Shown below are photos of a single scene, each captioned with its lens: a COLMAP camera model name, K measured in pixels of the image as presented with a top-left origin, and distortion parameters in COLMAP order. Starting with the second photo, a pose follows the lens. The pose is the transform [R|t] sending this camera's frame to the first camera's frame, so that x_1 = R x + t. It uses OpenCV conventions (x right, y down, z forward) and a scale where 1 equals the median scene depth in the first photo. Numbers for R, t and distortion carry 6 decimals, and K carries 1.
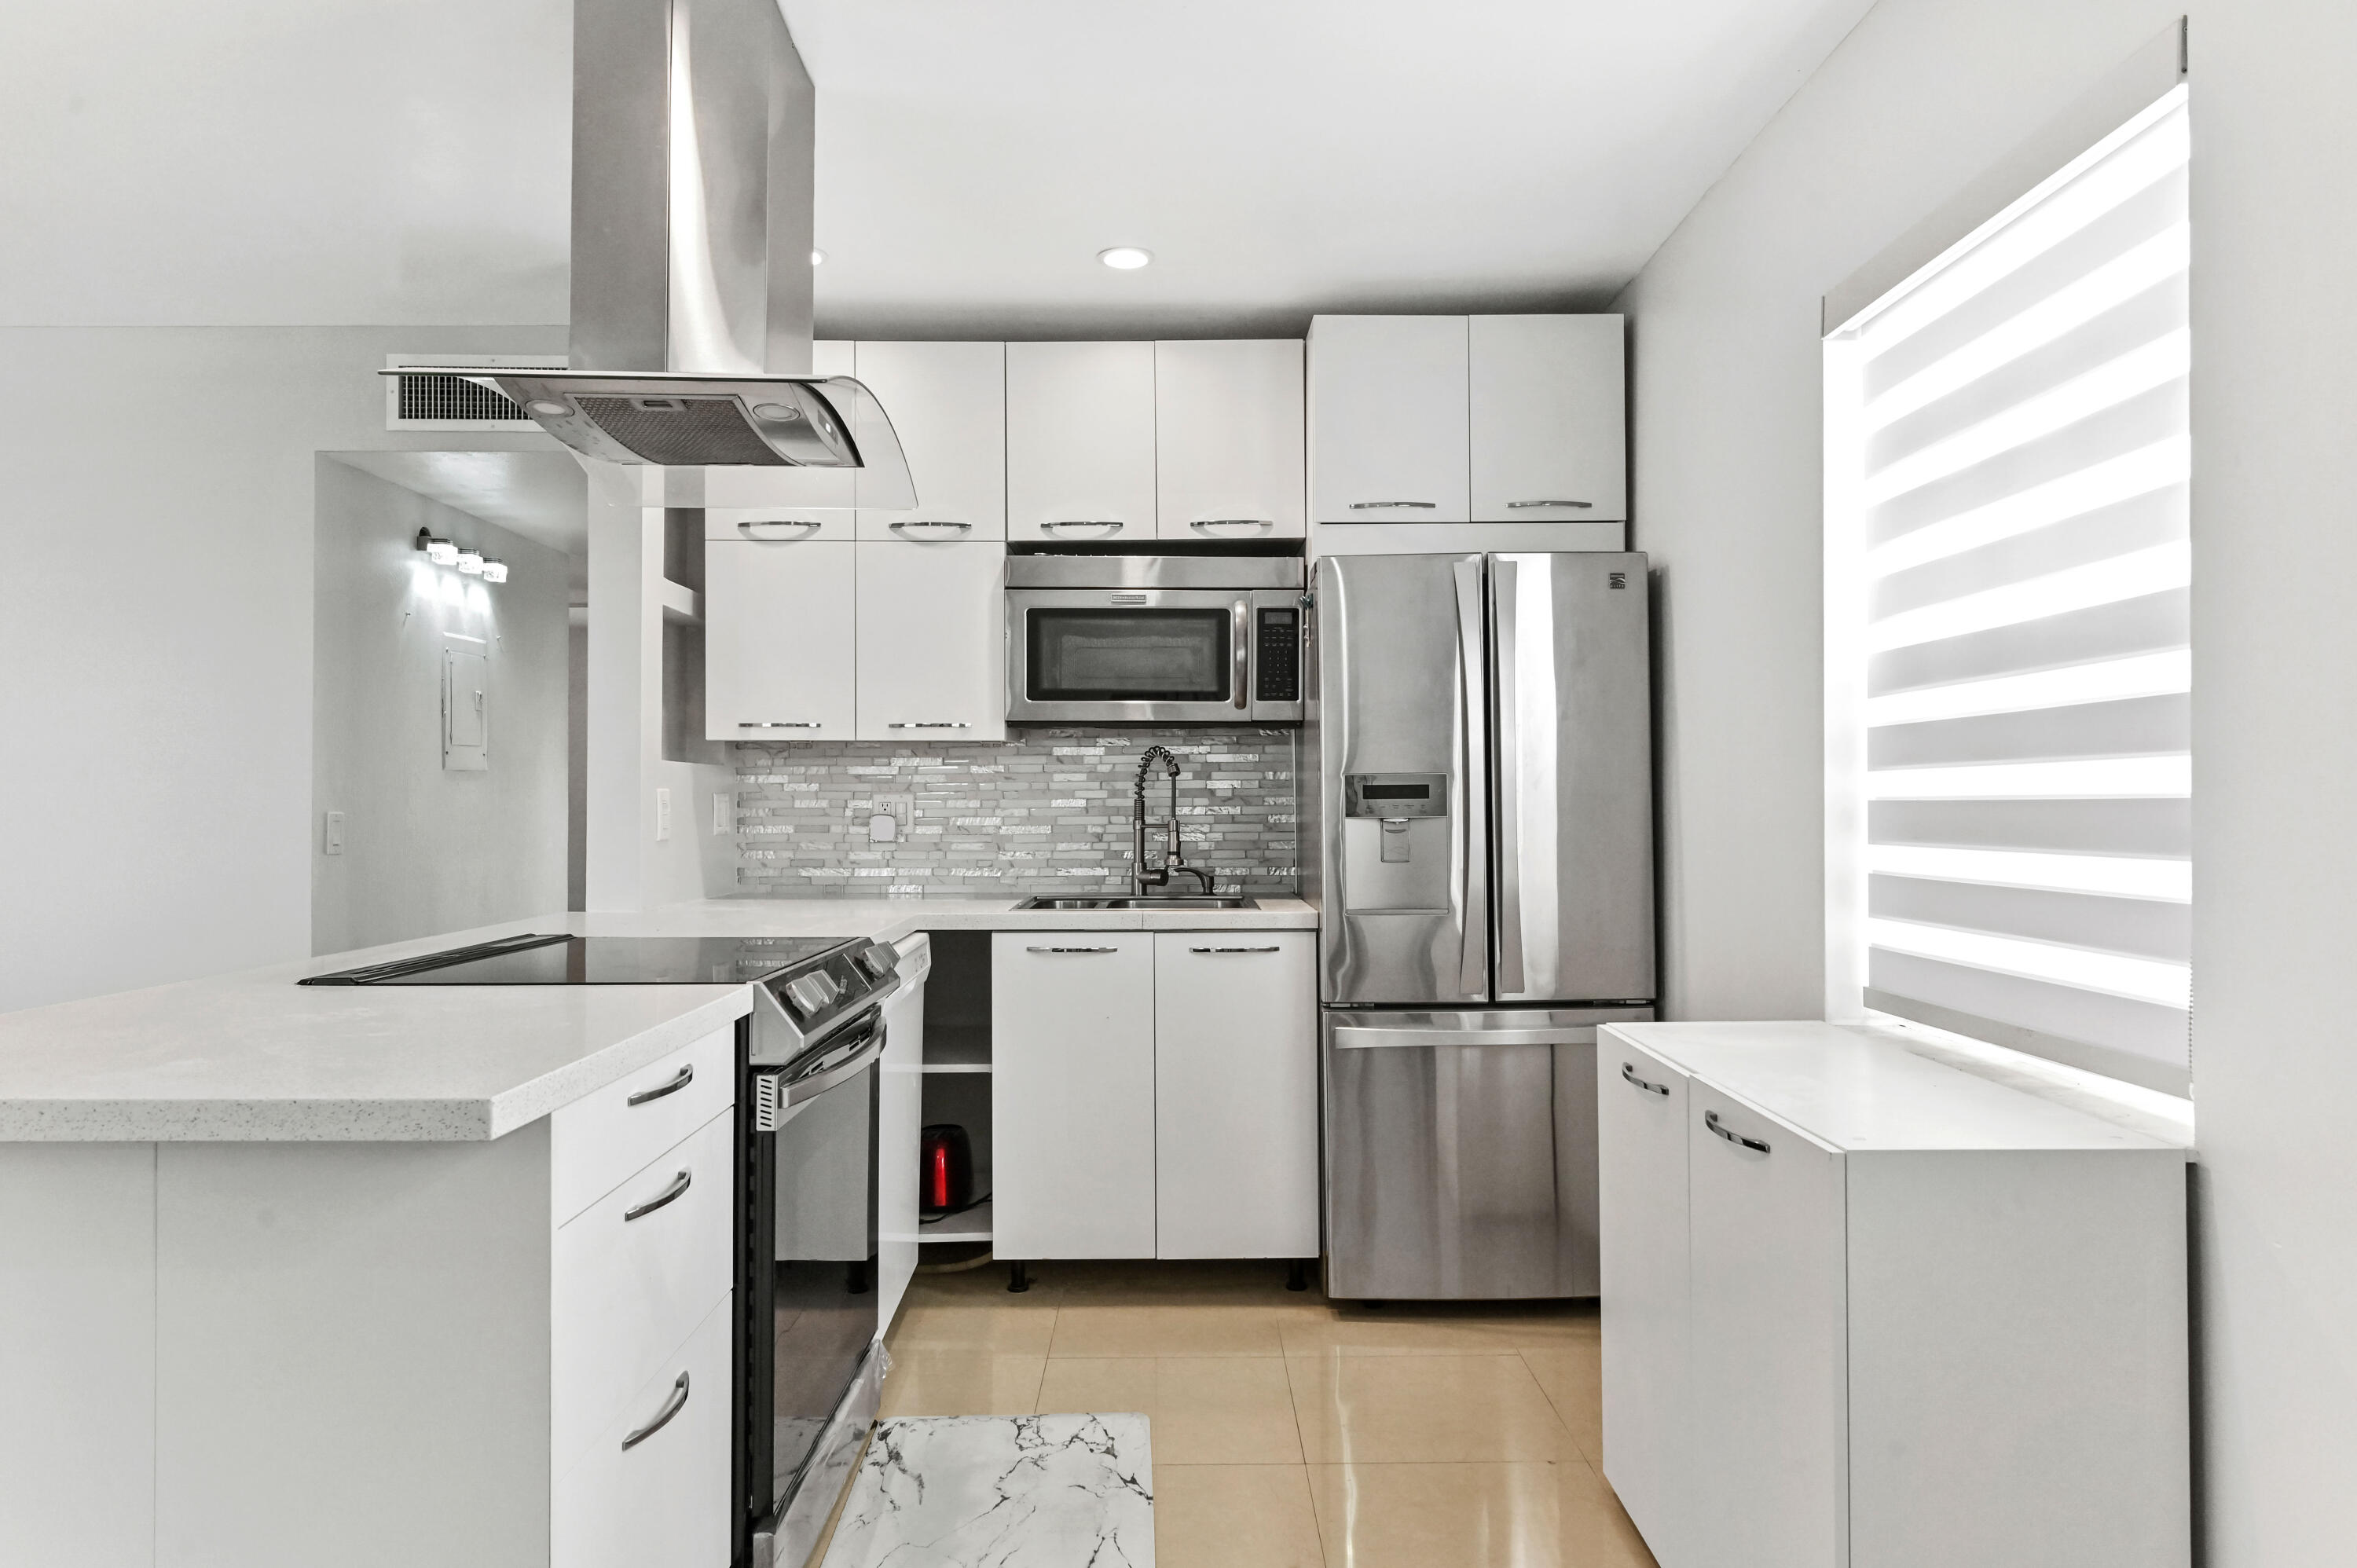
lens RADIAL K [[1473.9, 0, 1237.0], [0, 1473.9, 783.7], [0, 0, 1]] dist [-0.009607, 0.004868]
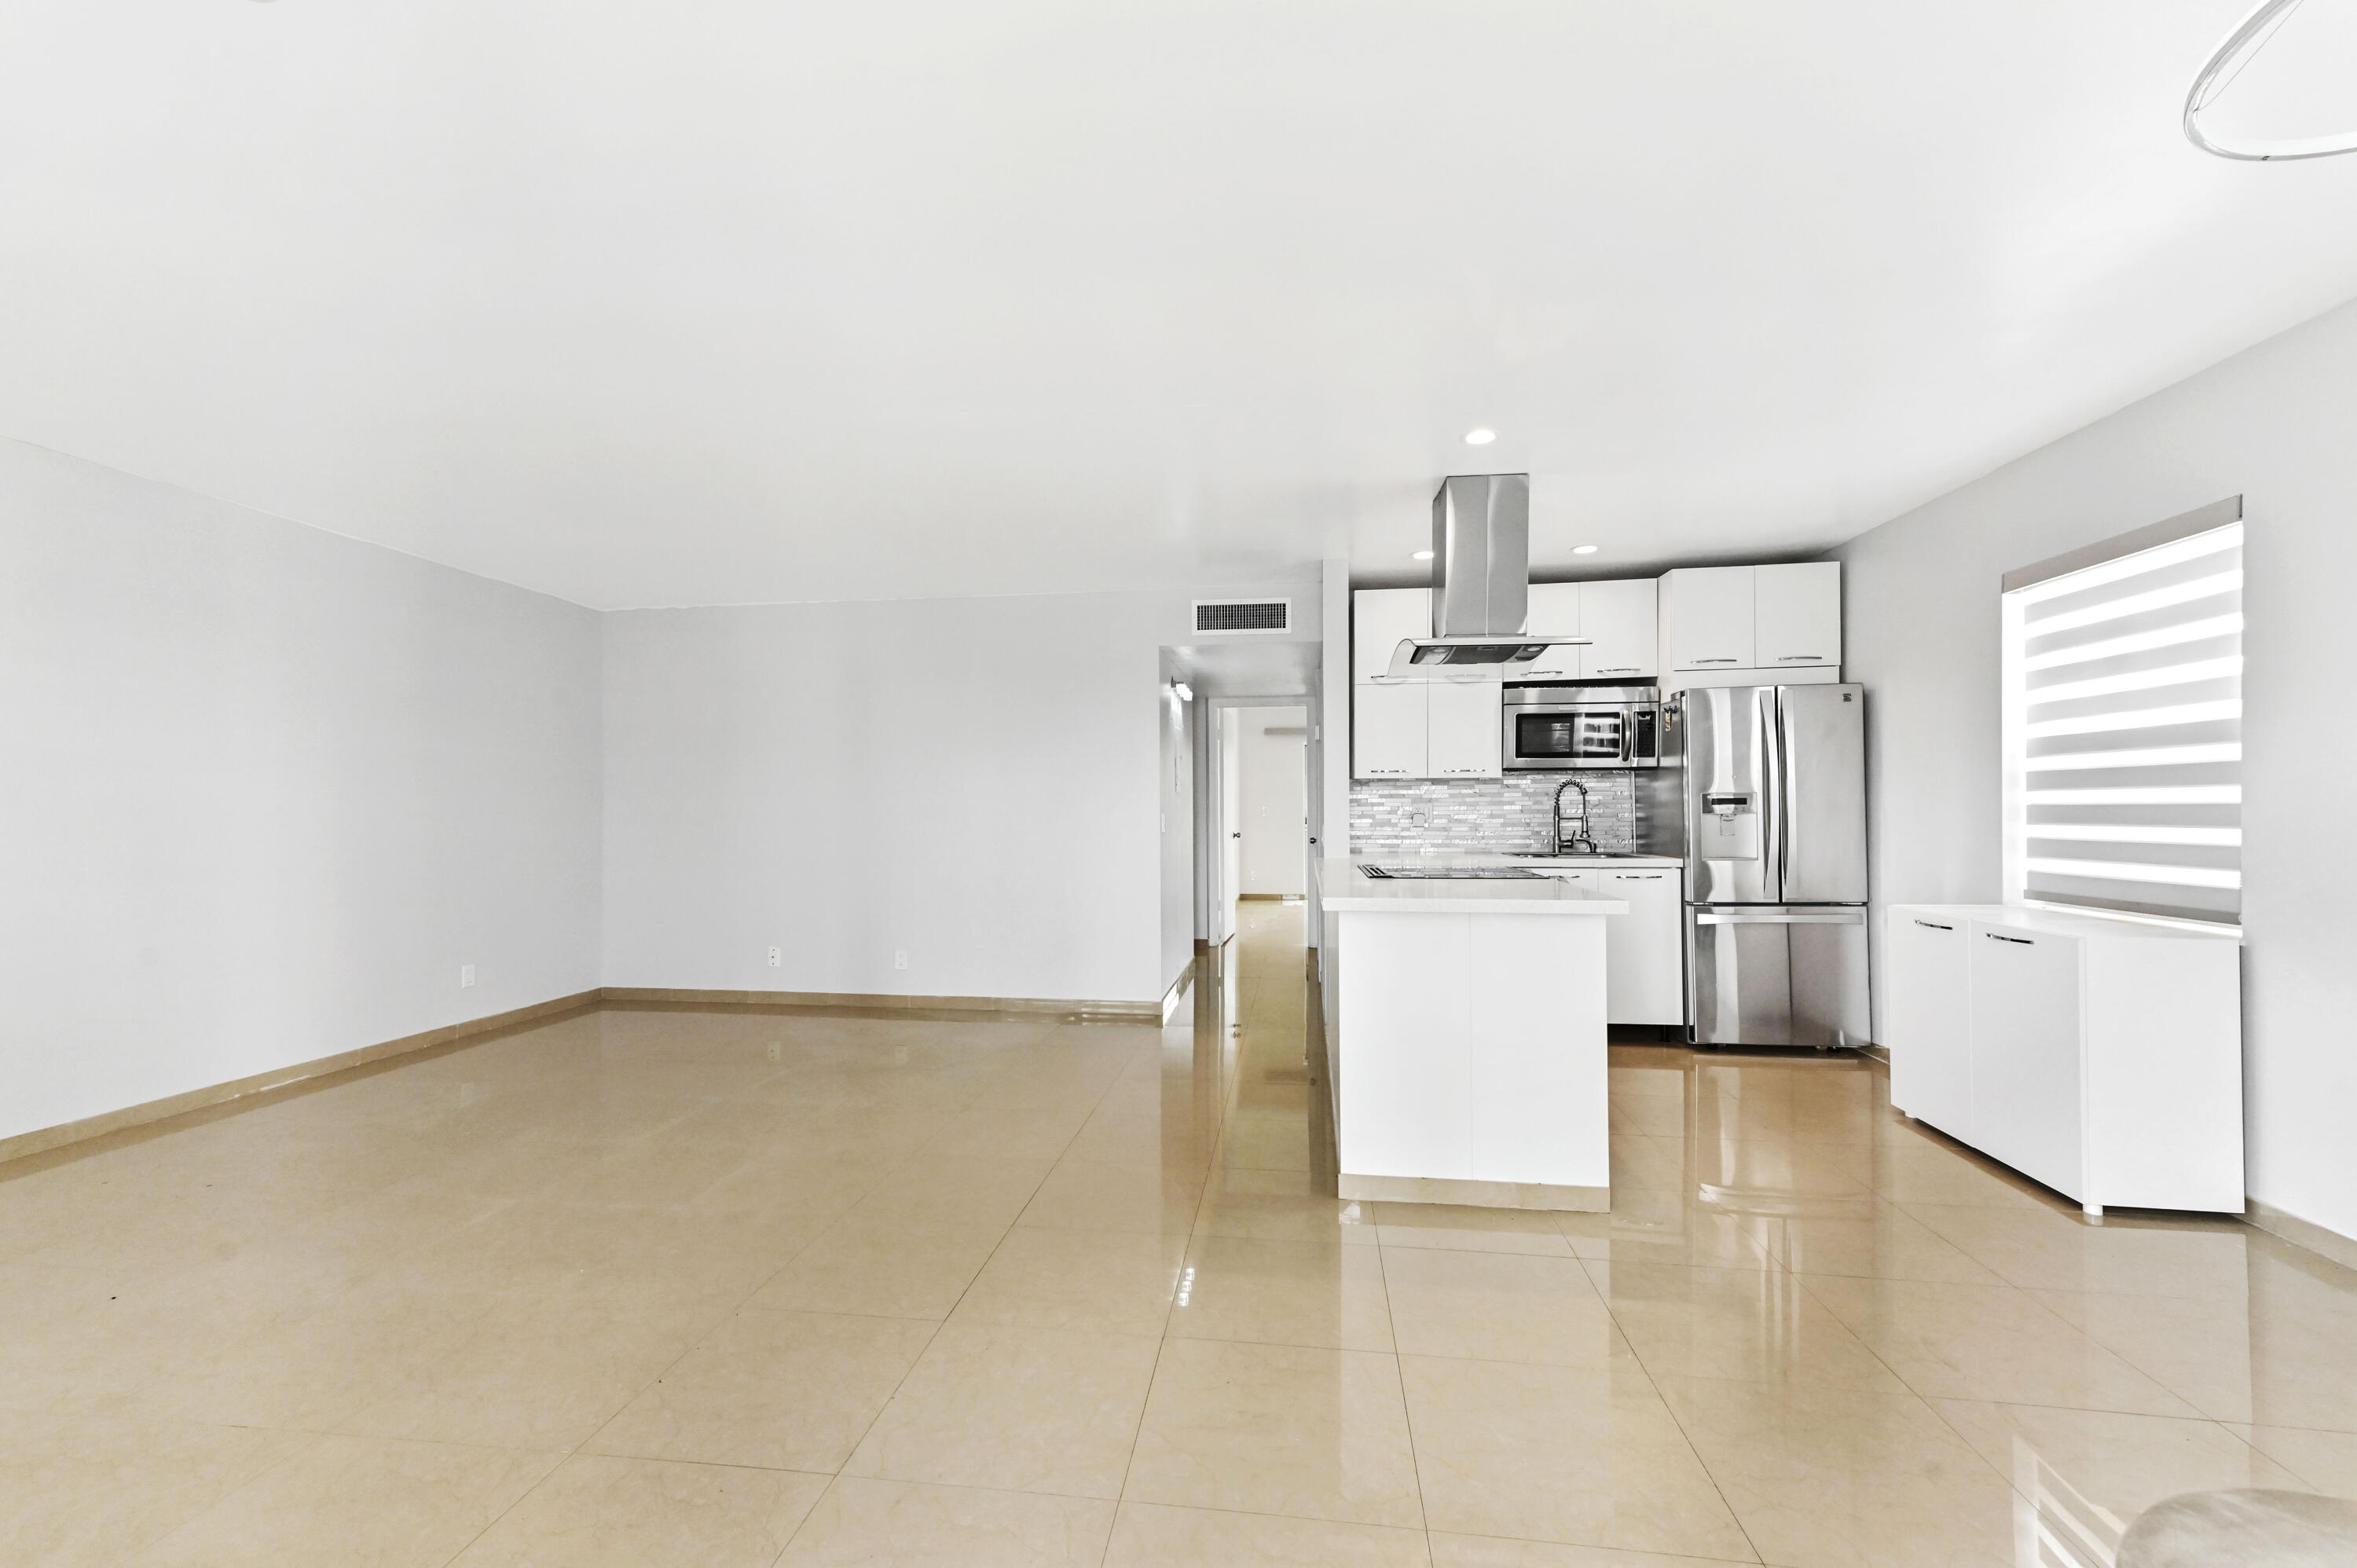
lens RADIAL K [[956.1, 0, 1196.5], [0, 956.1, 802.7], [0, 0, 1]] dist [0.012307, -0.000109]
pose [[0.988595, -0.006286, -0.150466, -0.397971], [0.007584, 0.999939, 0.008055, -0.008548], [0.150406, -0.009104, 0.988582, -0.417023]]
